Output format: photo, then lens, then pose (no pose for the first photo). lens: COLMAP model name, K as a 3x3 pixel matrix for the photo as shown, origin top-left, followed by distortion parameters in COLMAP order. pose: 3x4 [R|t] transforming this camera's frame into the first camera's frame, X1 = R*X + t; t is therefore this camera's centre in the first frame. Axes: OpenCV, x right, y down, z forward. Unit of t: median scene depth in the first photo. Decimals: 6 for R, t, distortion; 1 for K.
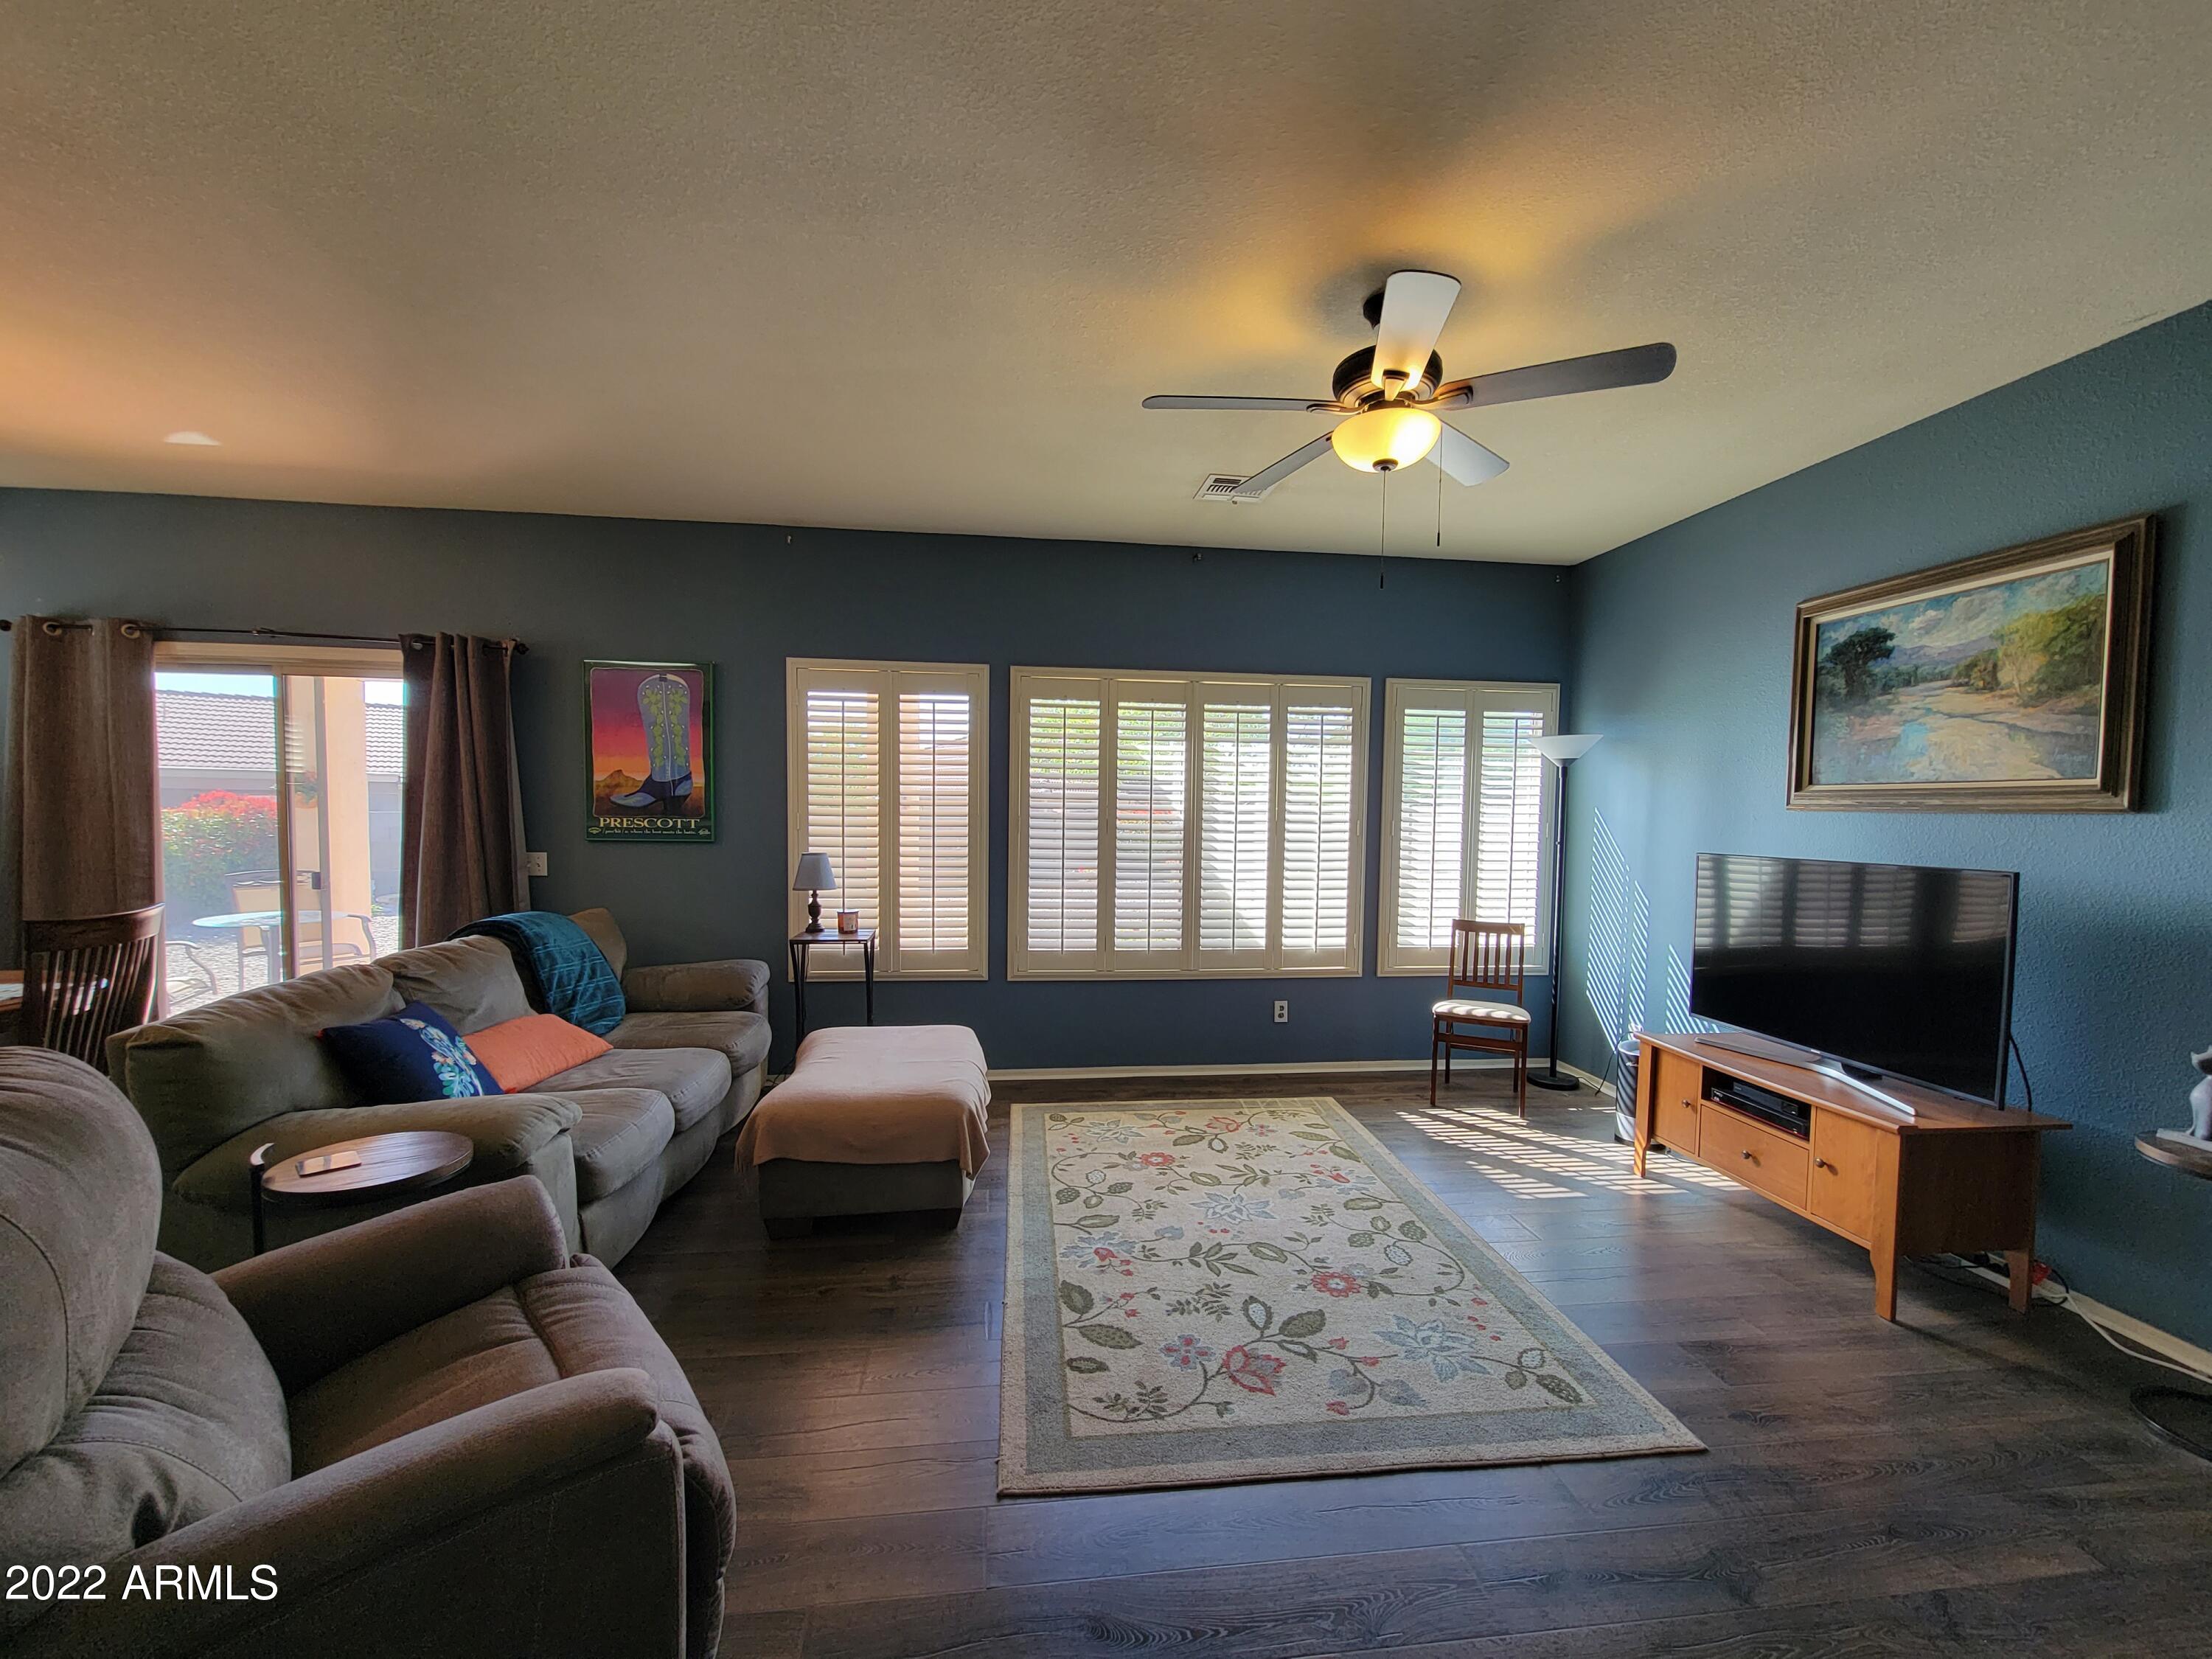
lens RADIAL K [[902.0, 0, 1105.5], [0, 902.0, 855.1], [0, 0, 1]] dist [-0.004291, -0.000409]
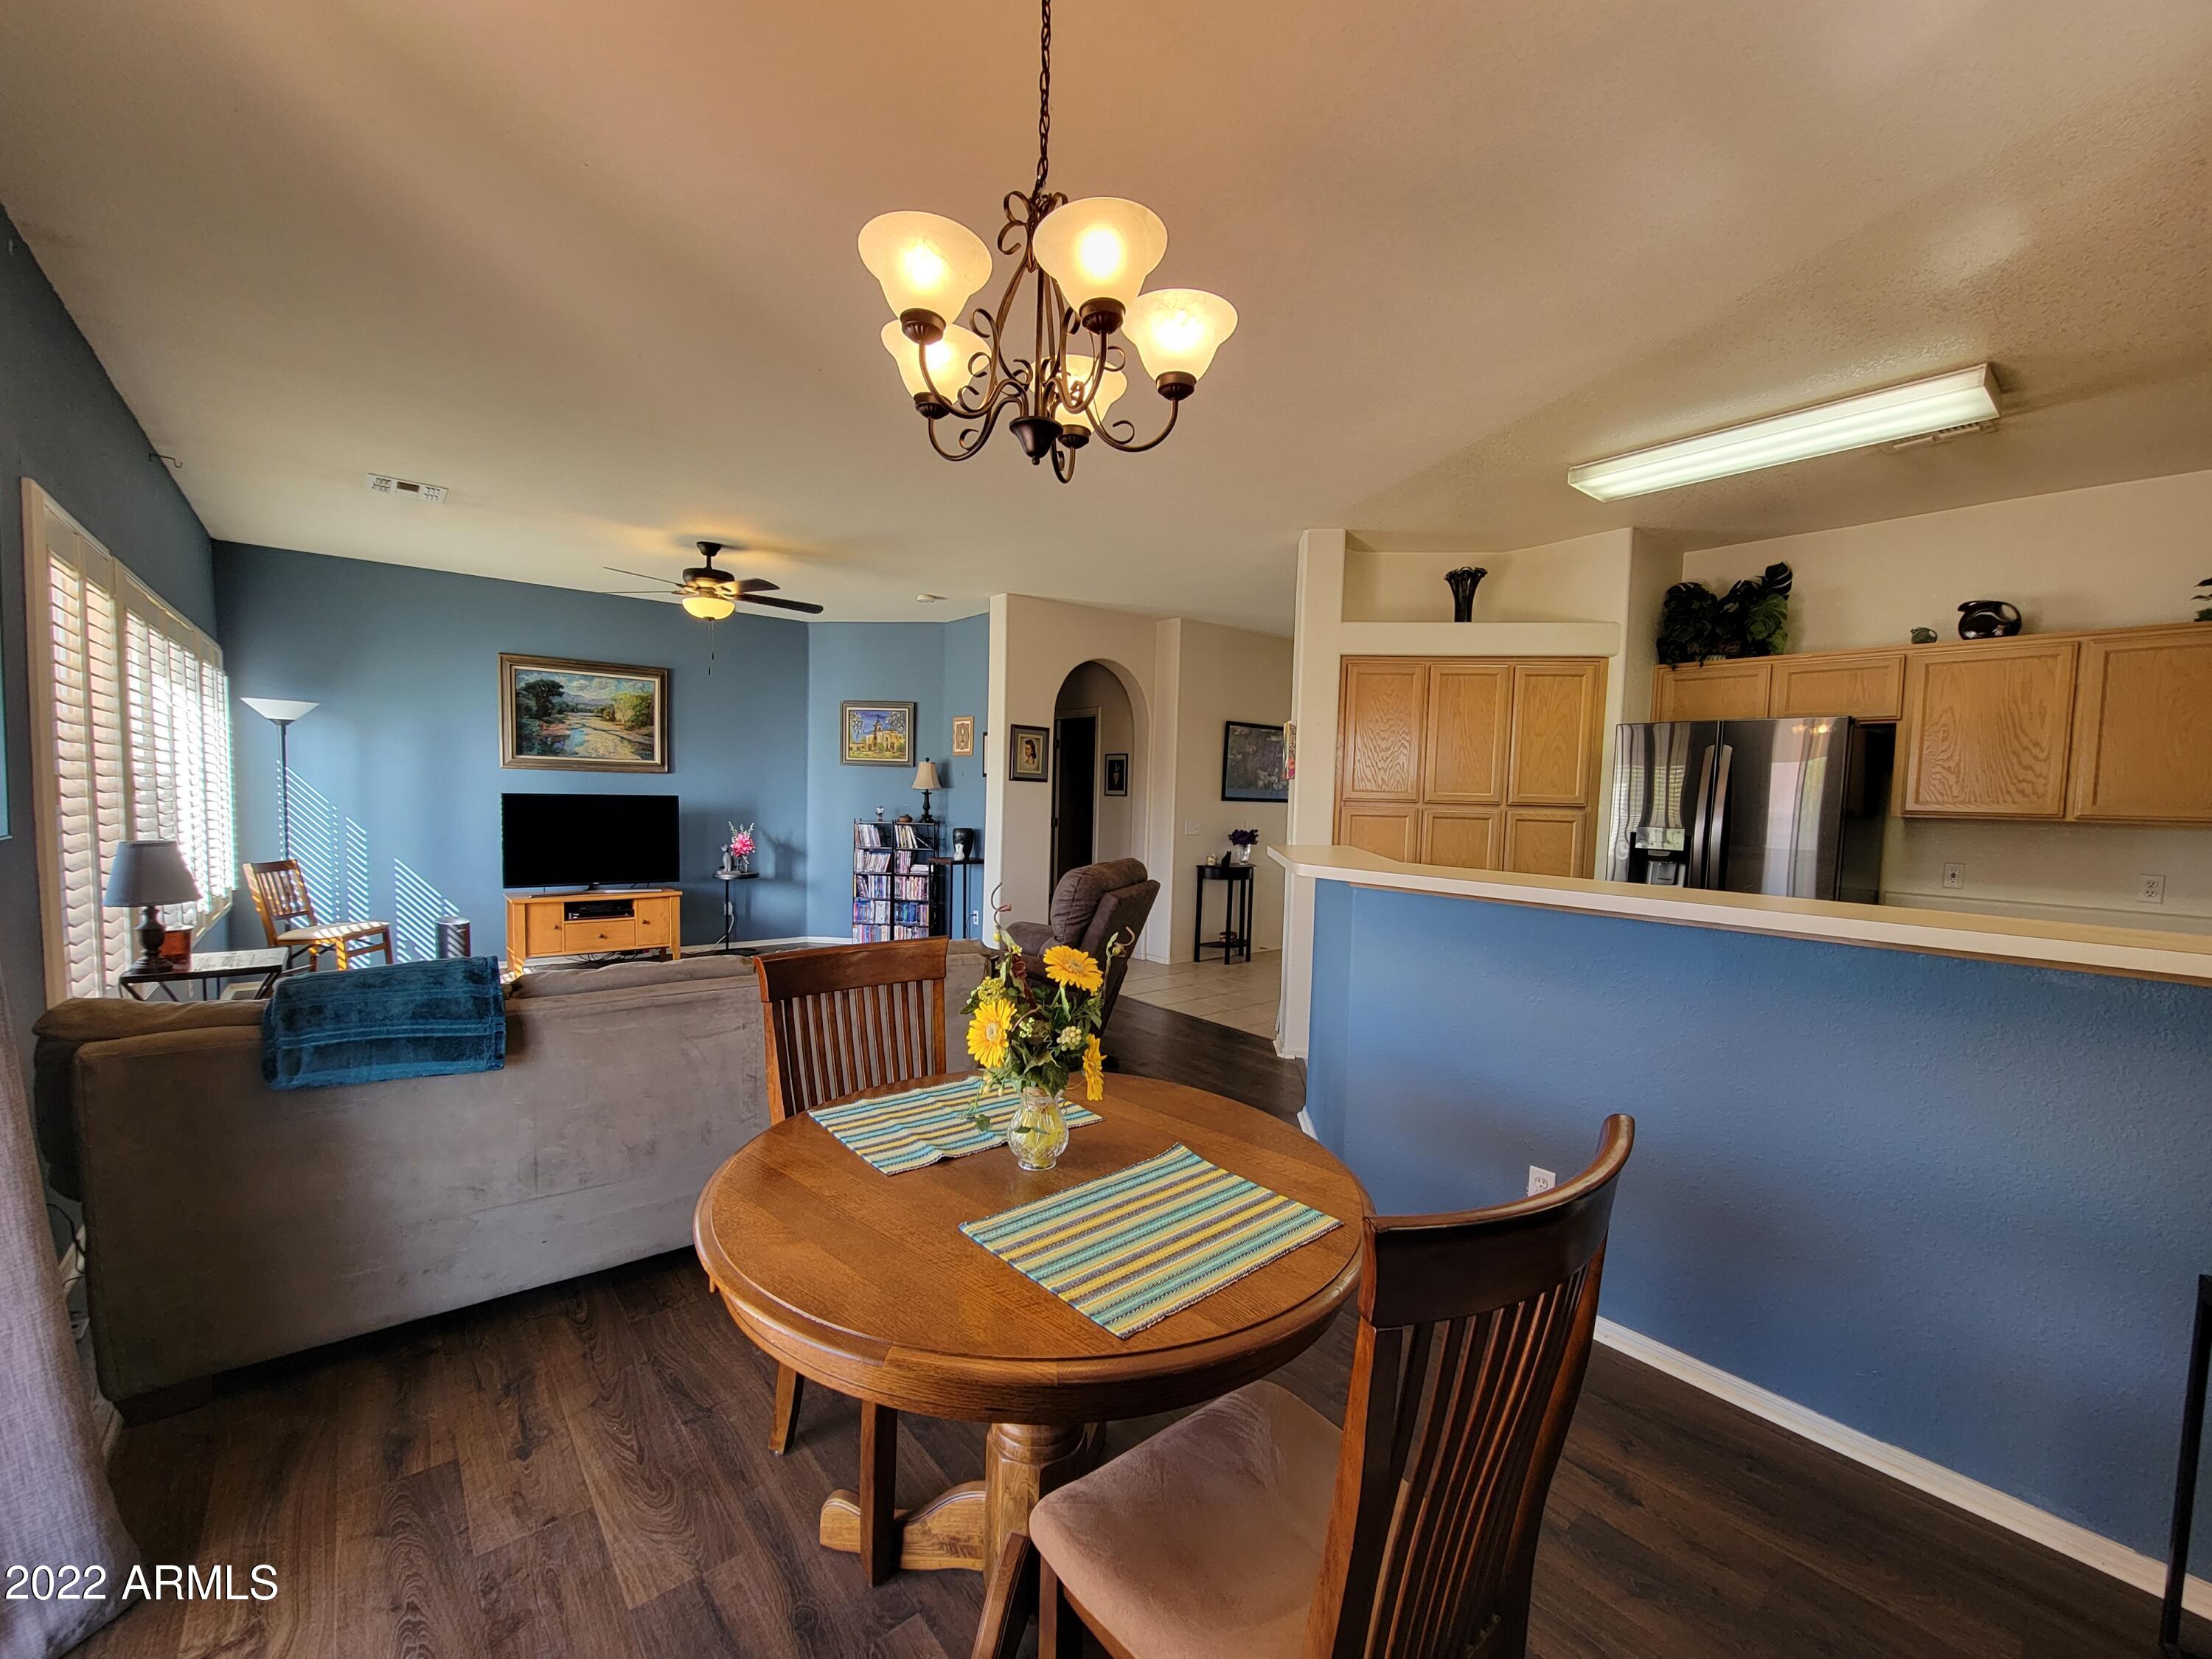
lens RADIAL K [[902.0, 0, 1105.5], [0, 902.0, 855.1], [0, 0, 1]] dist [-0.004291, -0.000409]
pose [[-0.533566, -0.089103, 0.841052, -1.212452], [0.009041, 0.993777, 0.111018, -0.055965], [-0.845710, 0.066839, -0.529440, 0.802994]]
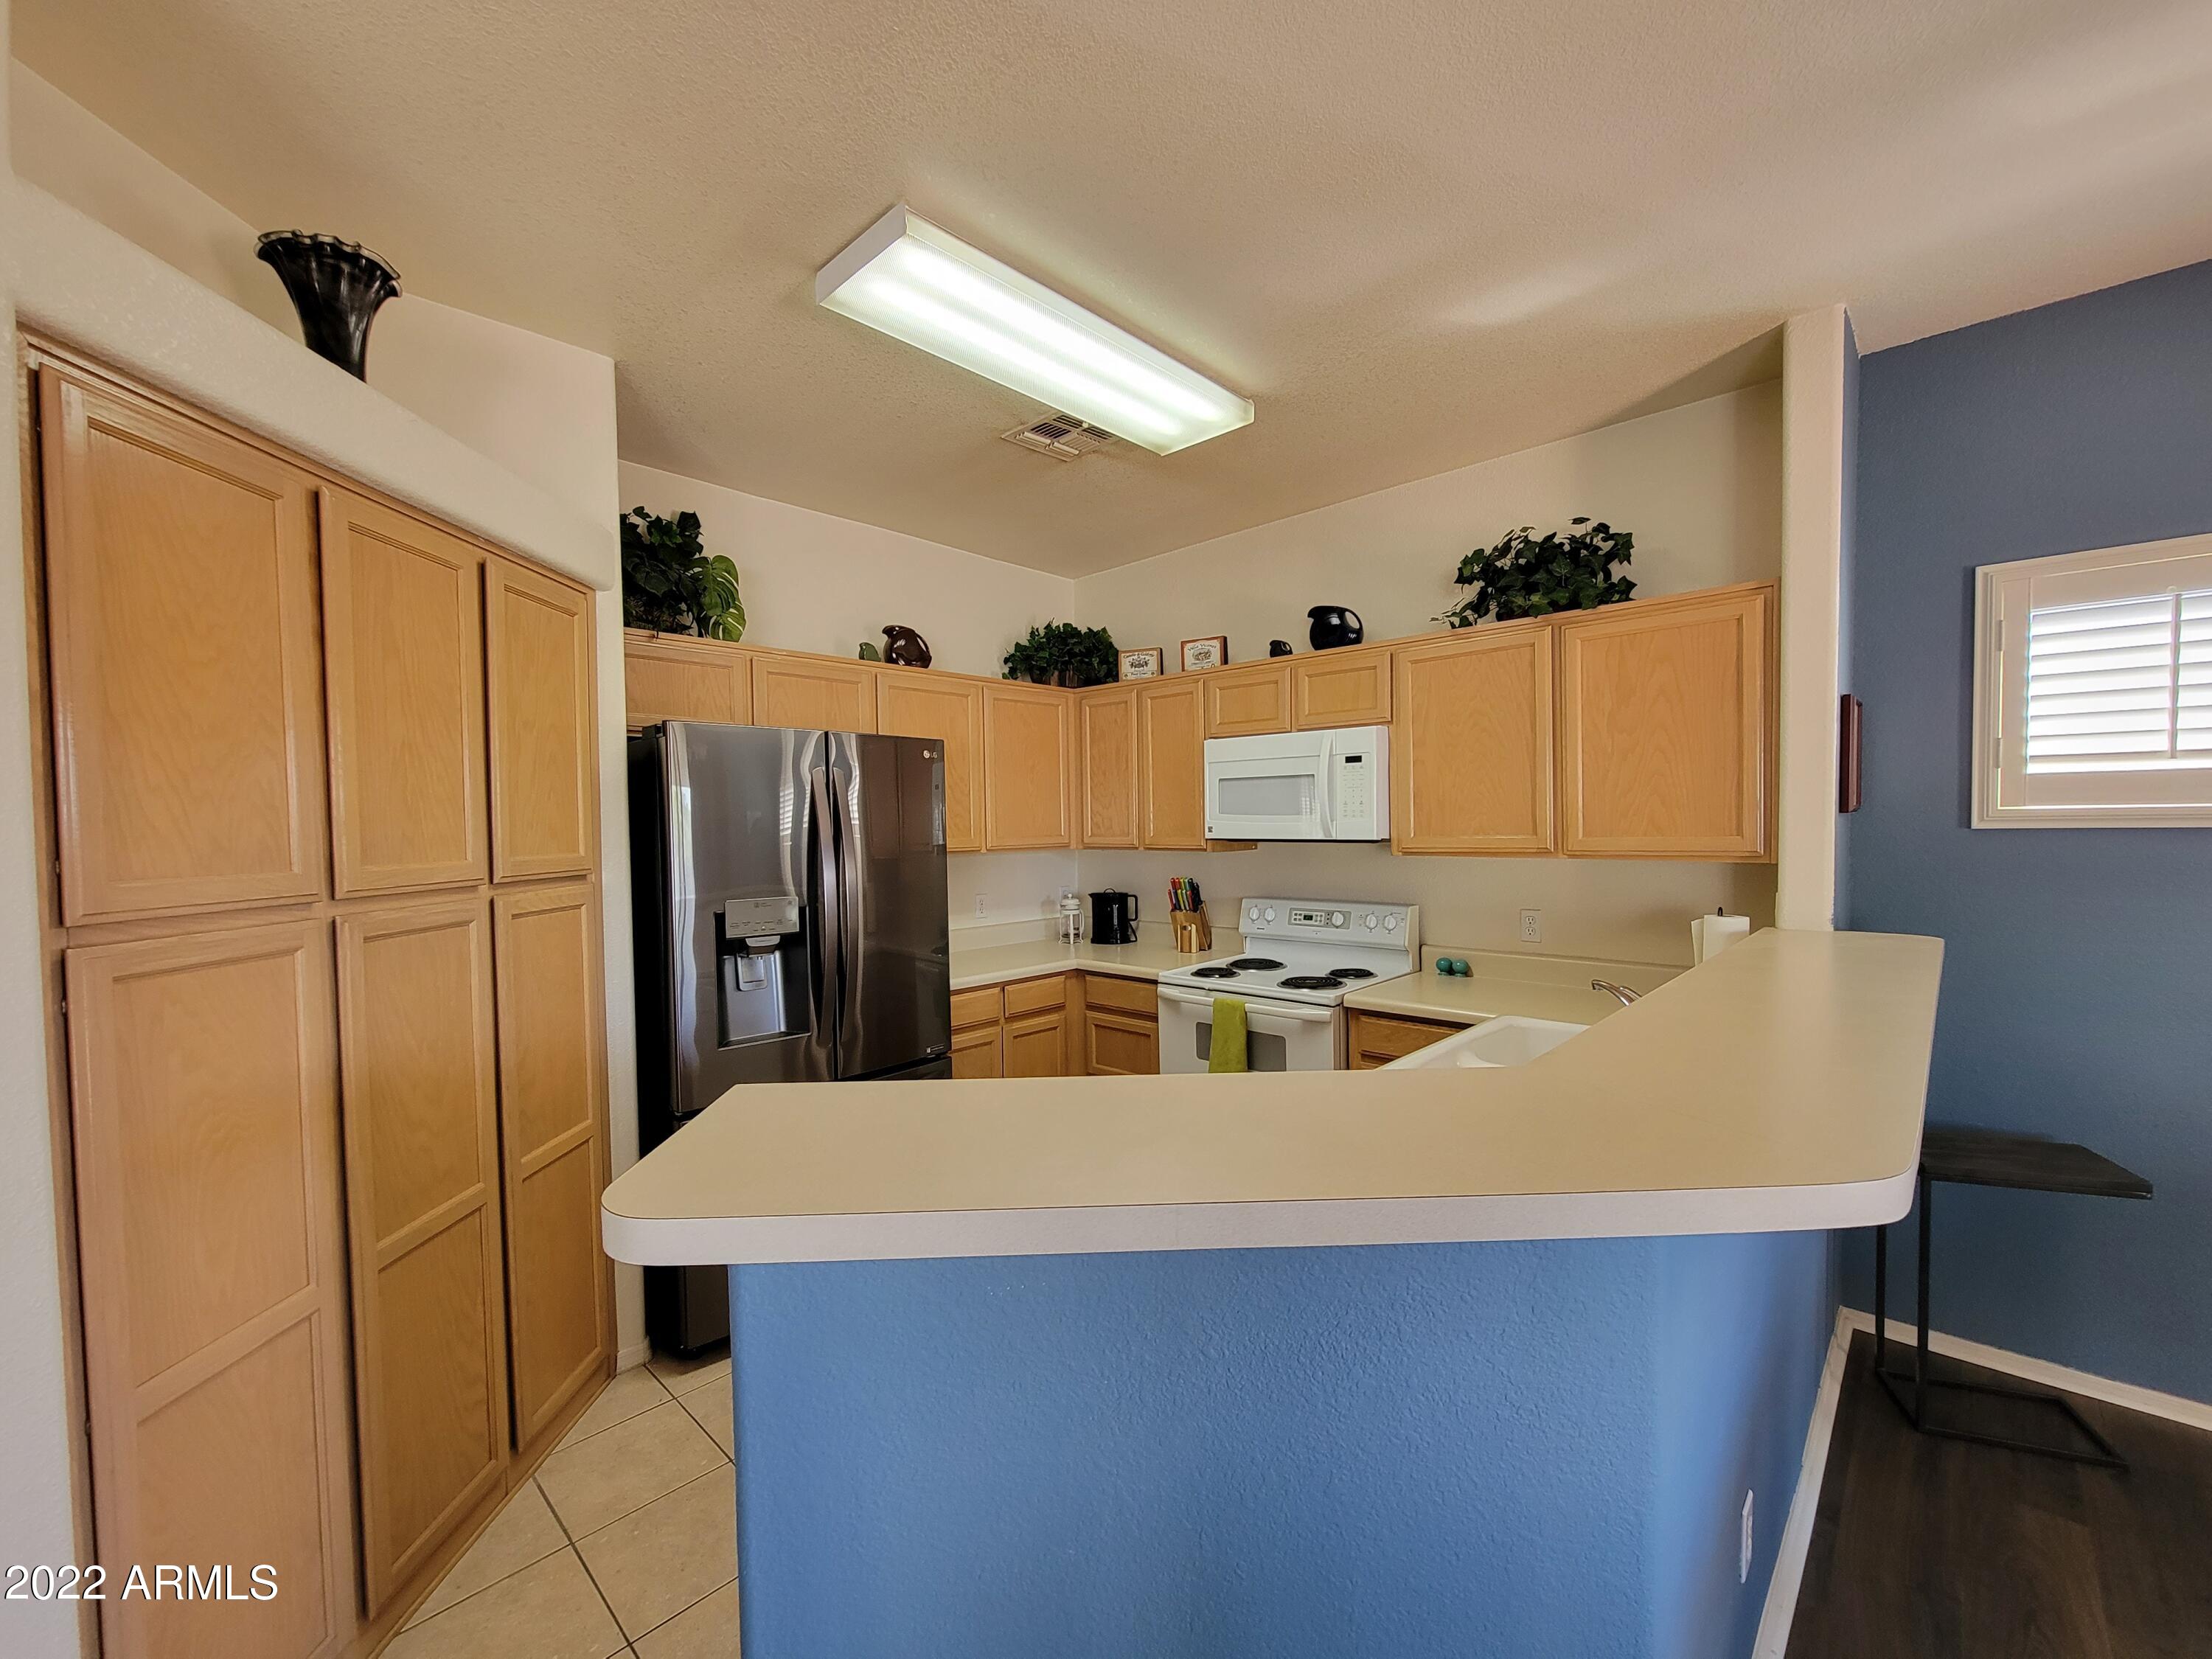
lens RADIAL K [[902.0, 0, 1105.5], [0, 902.0, 855.1], [0, 0, 1]] dist [-0.004291, -0.000409]
pose [[-0.774015, 0.019251, -0.632874, -0.482226], [-0.028149, 0.997503, 0.064770, -0.045078], [0.632541, 0.067948, -0.771541, 0.352712]]
